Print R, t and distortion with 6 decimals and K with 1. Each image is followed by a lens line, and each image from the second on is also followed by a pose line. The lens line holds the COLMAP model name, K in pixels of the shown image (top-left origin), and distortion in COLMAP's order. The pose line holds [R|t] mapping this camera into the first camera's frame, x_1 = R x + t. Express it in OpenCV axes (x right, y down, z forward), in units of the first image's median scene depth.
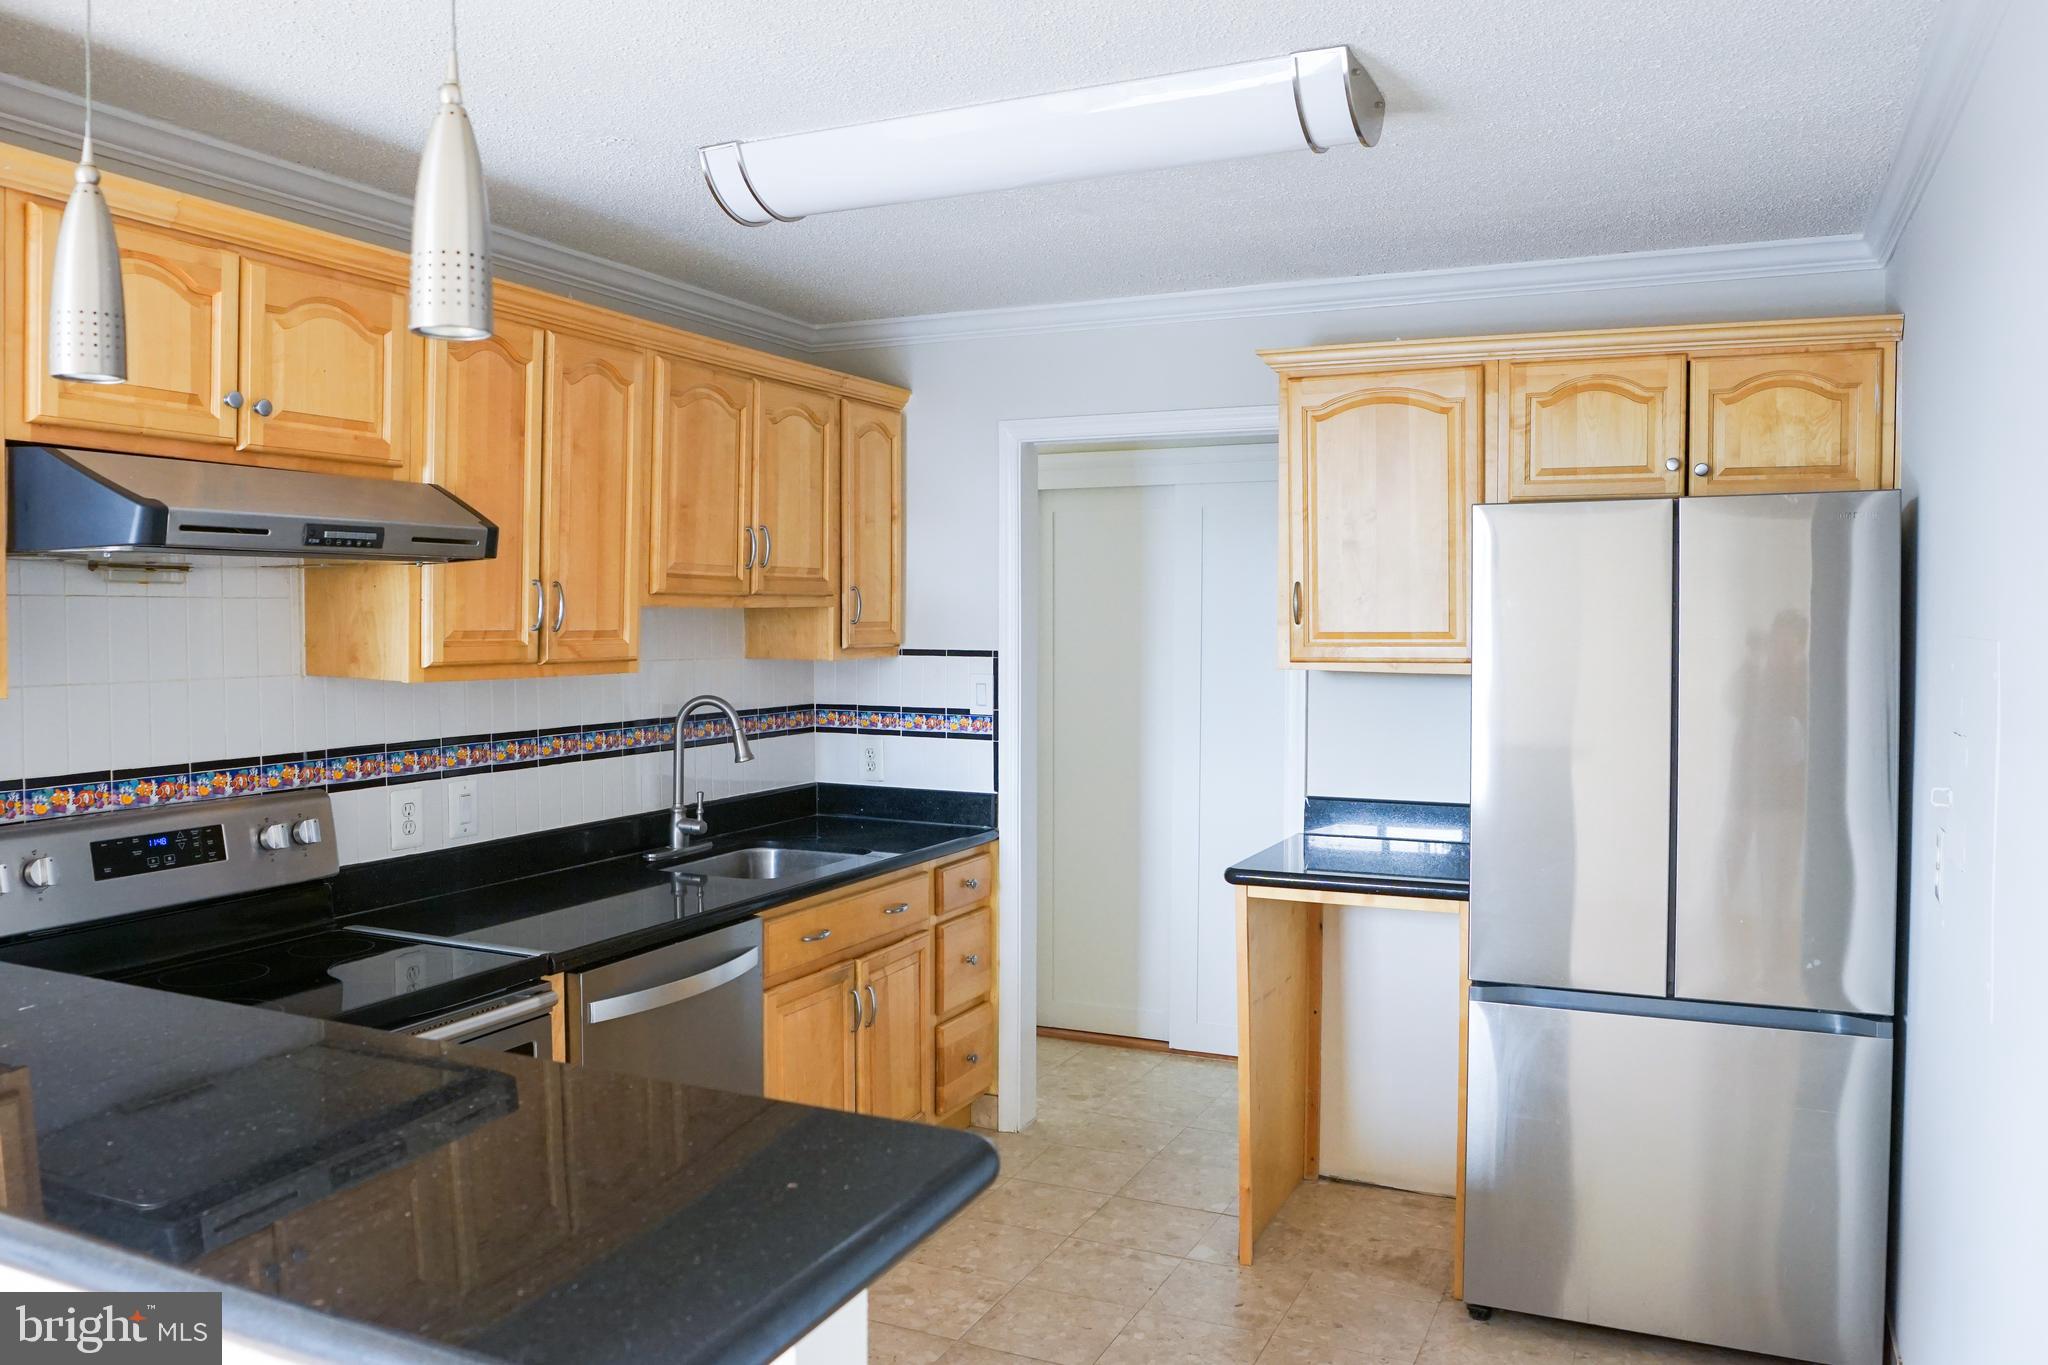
lens RADIAL K [[1508.3, 0, 1027.6], [0, 1508.3, 672.2], [0, 0, 1]] dist [-0.085783, 0.045057]
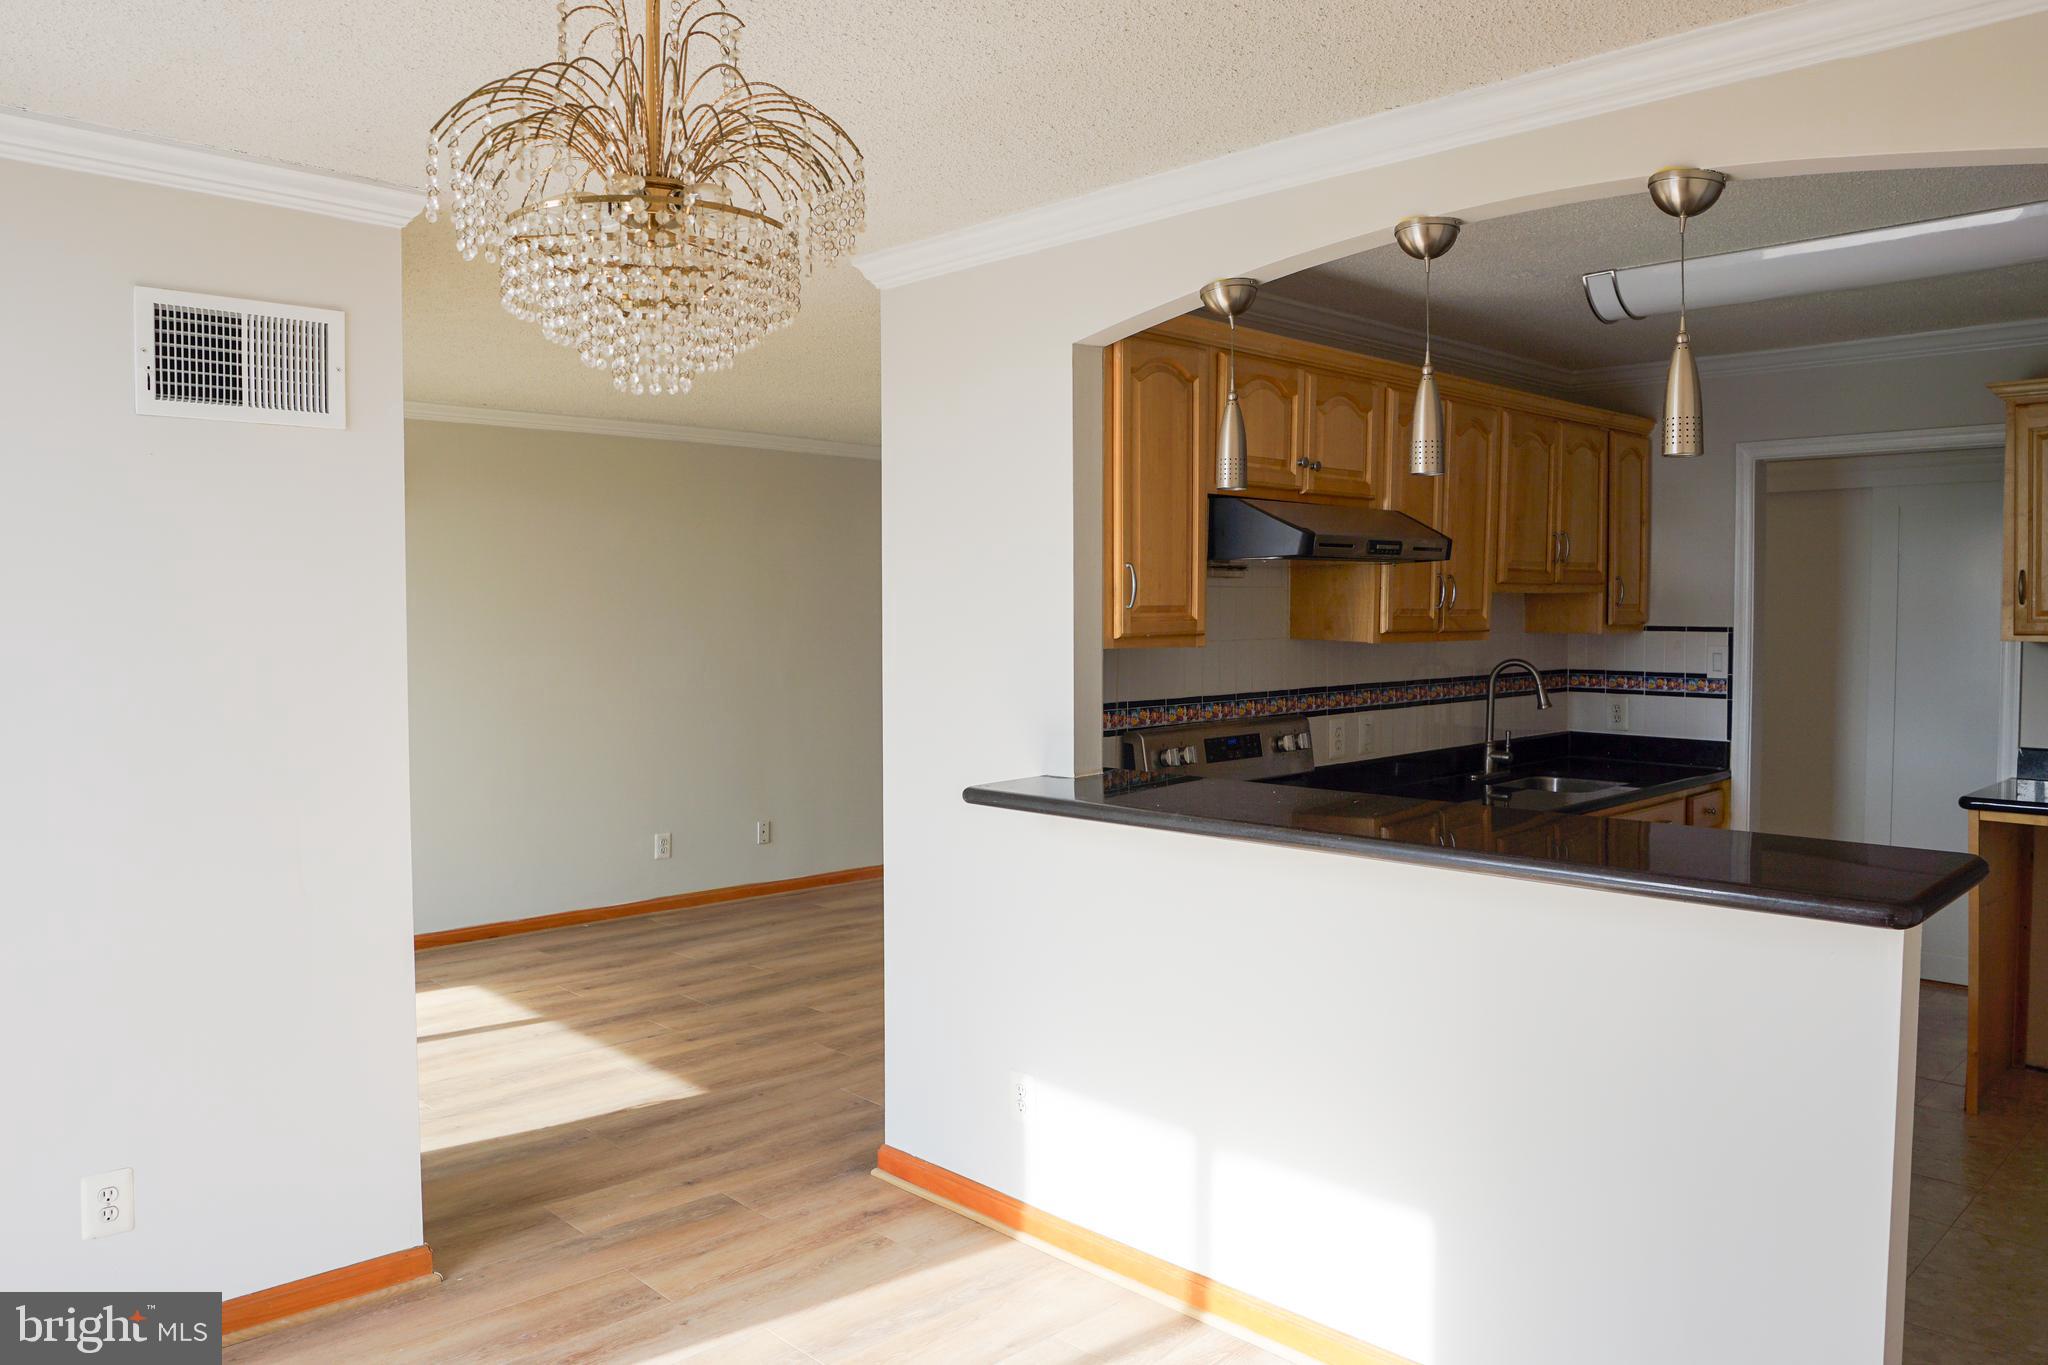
lens RADIAL K [[1461.1, 0, 1020.6], [0, 1461.1, 671.6], [0, 0, 1]] dist [-0.081272, 0.039149]
pose [[0.933122, 0.011631, -0.359371, -0.166904], [-0.008390, 0.999909, 0.010576, 0.017557], [0.359461, -0.006853, 0.933135, -0.375529]]
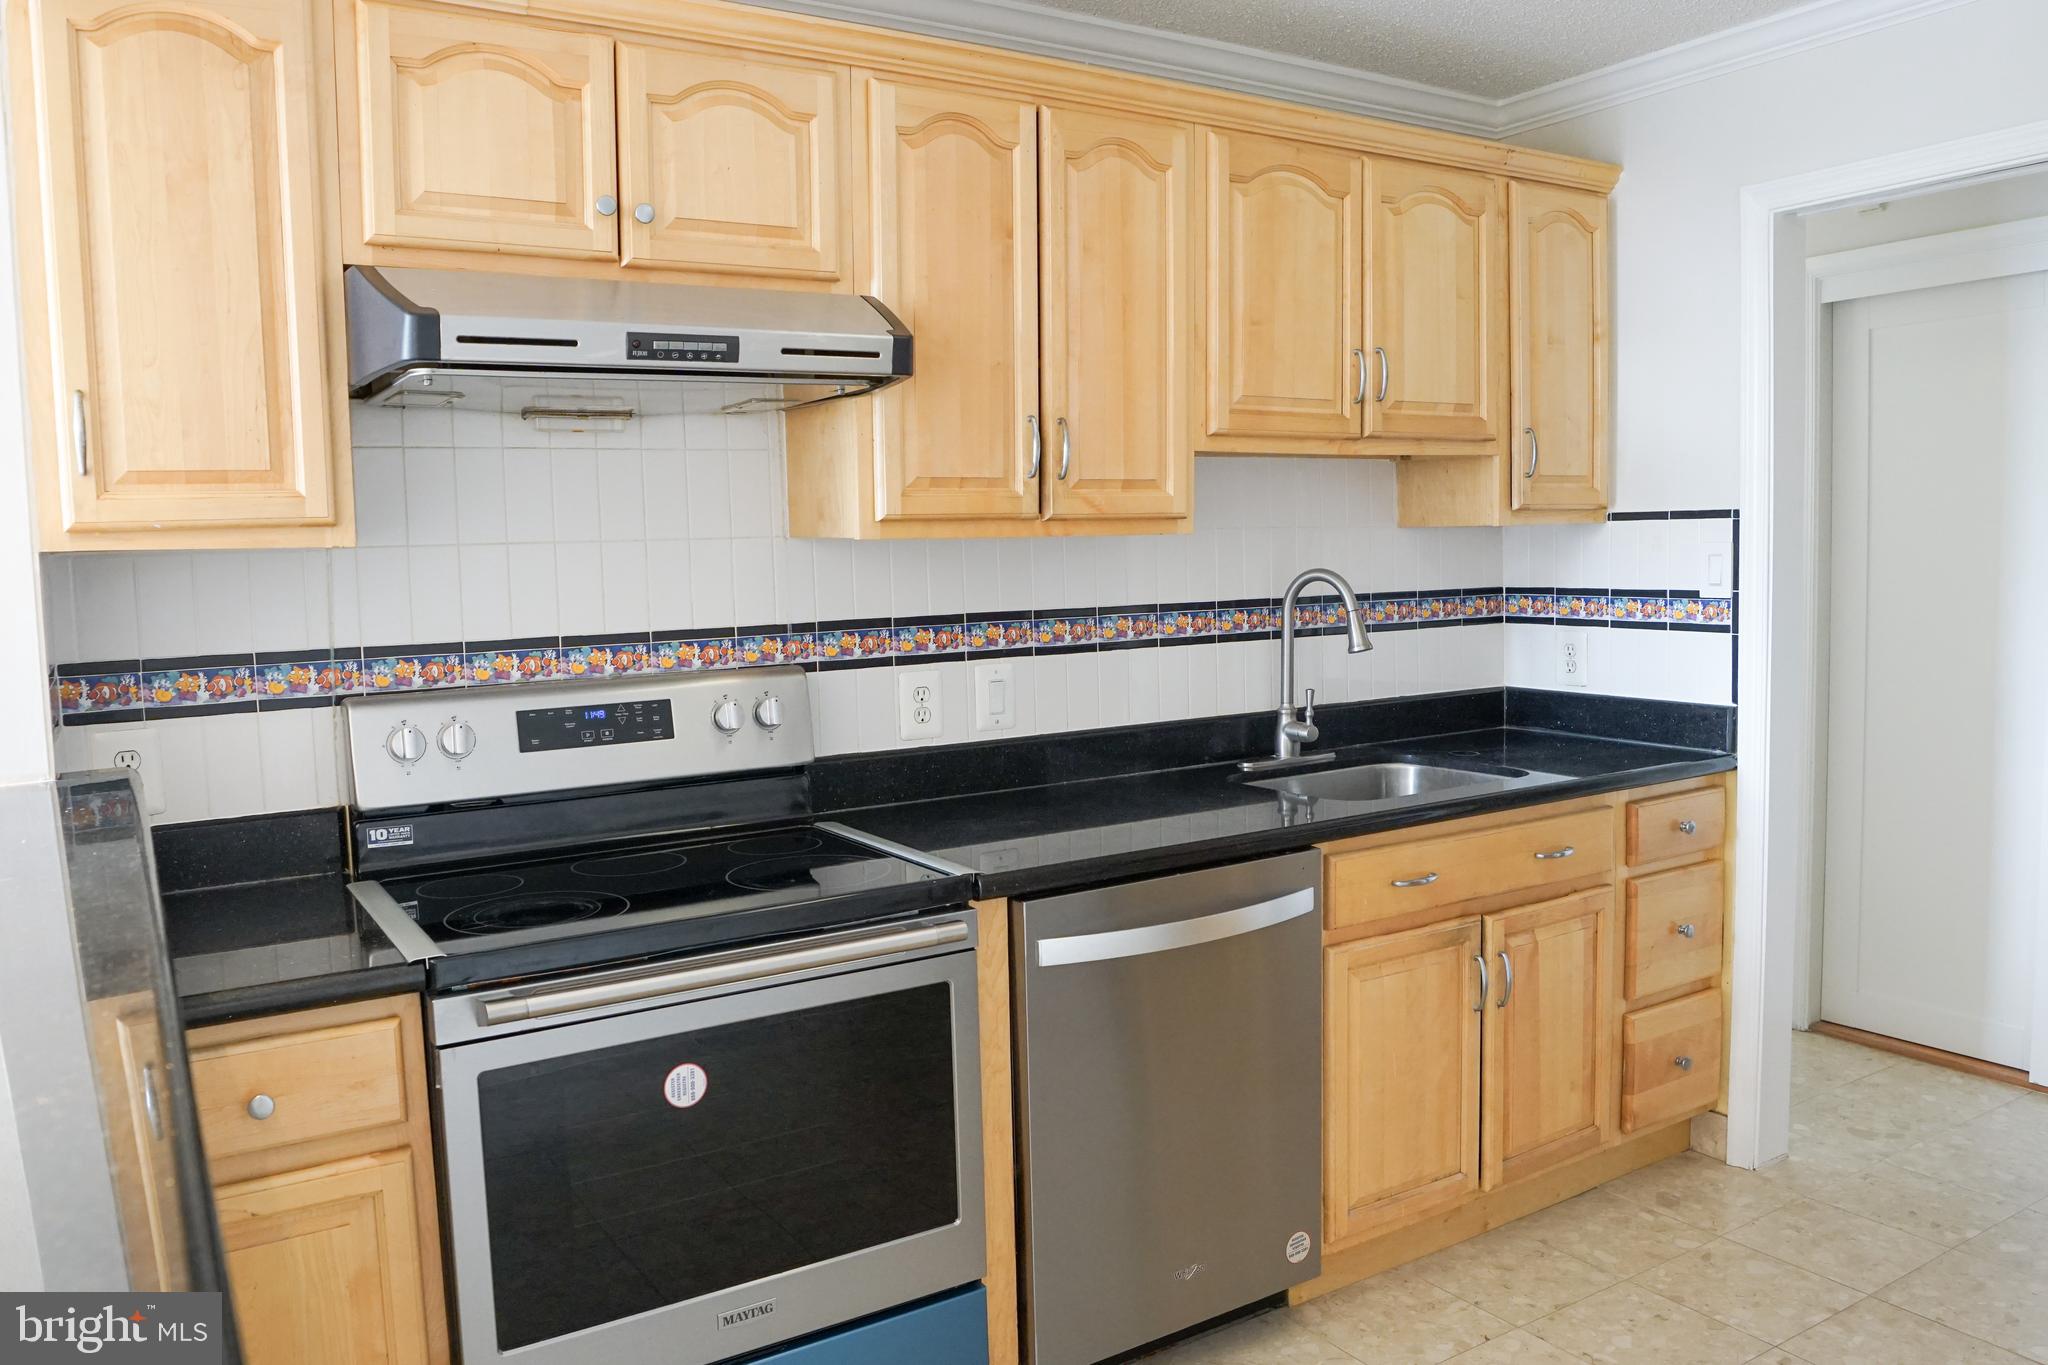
lens RADIAL K [[1508.3, 0, 1027.6], [0, 1508.3, 672.2], [0, 0, 1]] dist [-0.085783, 0.045057]
pose [[0.836646, 0.021923, -0.547305, 0.099841], [0.006792, 0.998707, 0.050387, 0.030281], [0.547702, -0.045873, 0.835415, 0.255234]]
